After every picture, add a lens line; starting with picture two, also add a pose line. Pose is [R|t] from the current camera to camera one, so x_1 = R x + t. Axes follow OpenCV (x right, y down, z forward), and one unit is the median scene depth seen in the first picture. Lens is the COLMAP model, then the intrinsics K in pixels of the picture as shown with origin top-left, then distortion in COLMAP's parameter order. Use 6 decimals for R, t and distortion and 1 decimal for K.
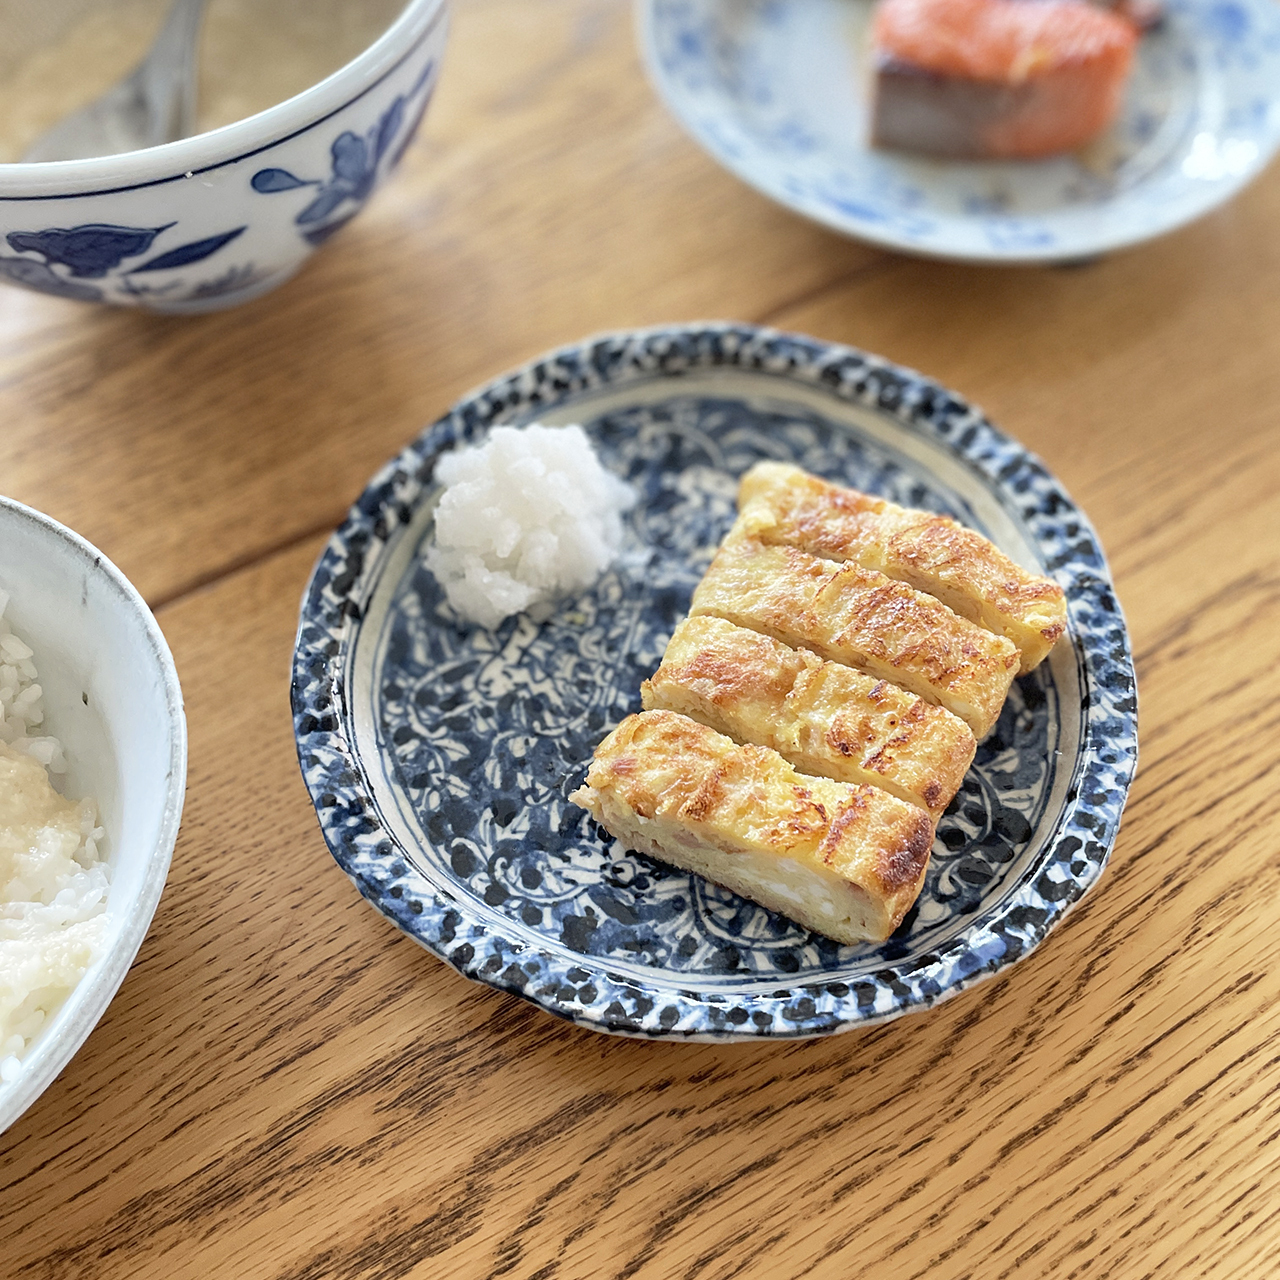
lens RADIAL K [[1271.5, 0, 640.0], [0, 1271.5, 640.0], [0, 0, 1]] dist [0.151914, -0.445420]
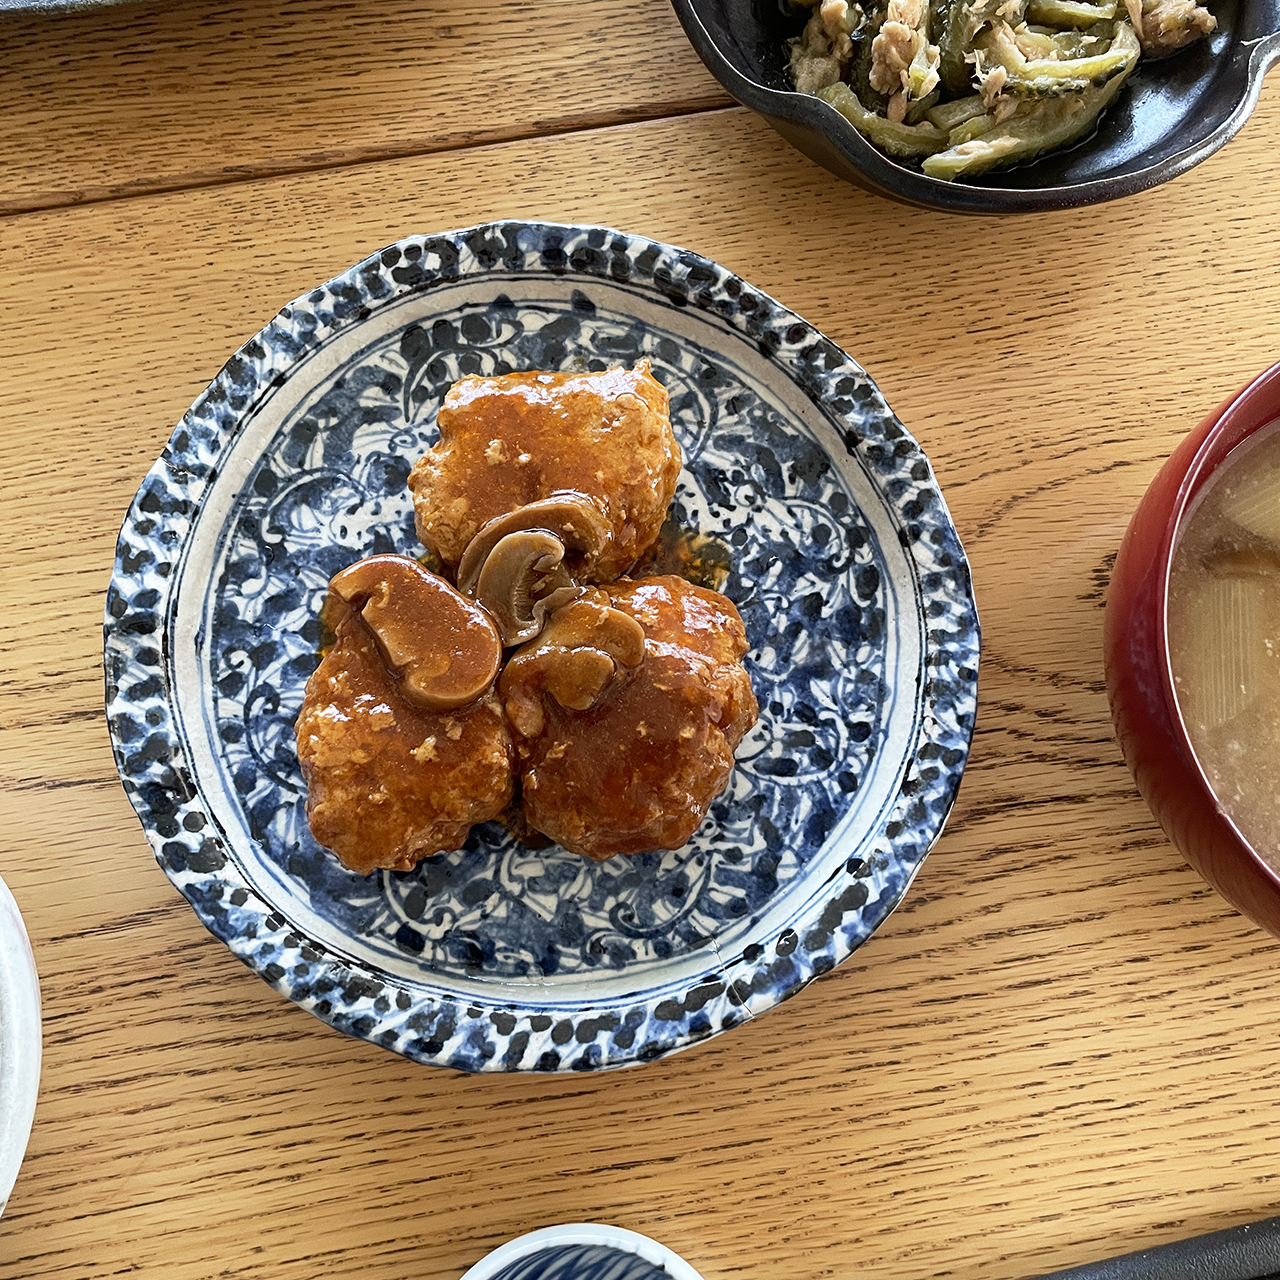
lens RADIAL K [[1271.5, 0, 640.0], [0, 1271.5, 640.0], [0, 0, 1]] dist [0.151914, -0.445420]
pose [[-0.847005, -0.526453, 0.073684, -0.081061], [0.444228, -0.624852, 0.642044, -0.629689], [-0.291964, 0.576547, 0.763119, 0.268114]]
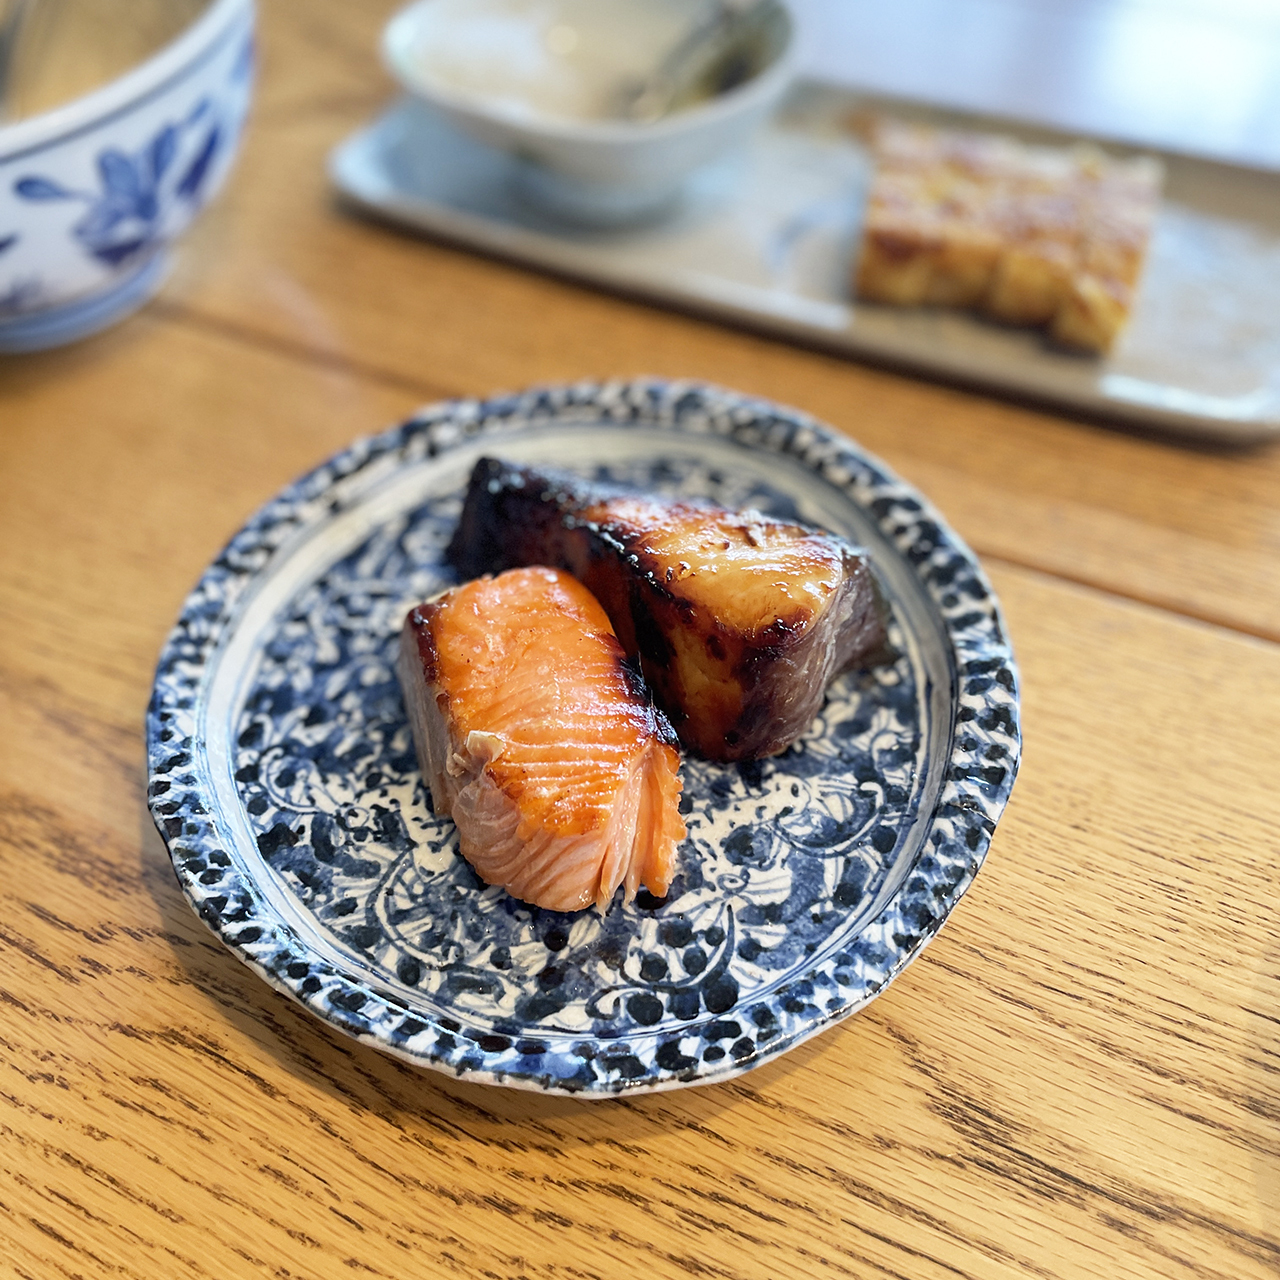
lens RADIAL K [[1276.7, 0, 643.2], [0, 1276.7, 603.7], [0, 0, 1]] dist [0.118784, -0.324754]
pose [[0.816613, 0.421246, -0.394583, 0.488507], [-0.475879, 0.878239, -0.047275, -0.022026], [0.326624, 0.226379, 0.917644, 0.122542]]
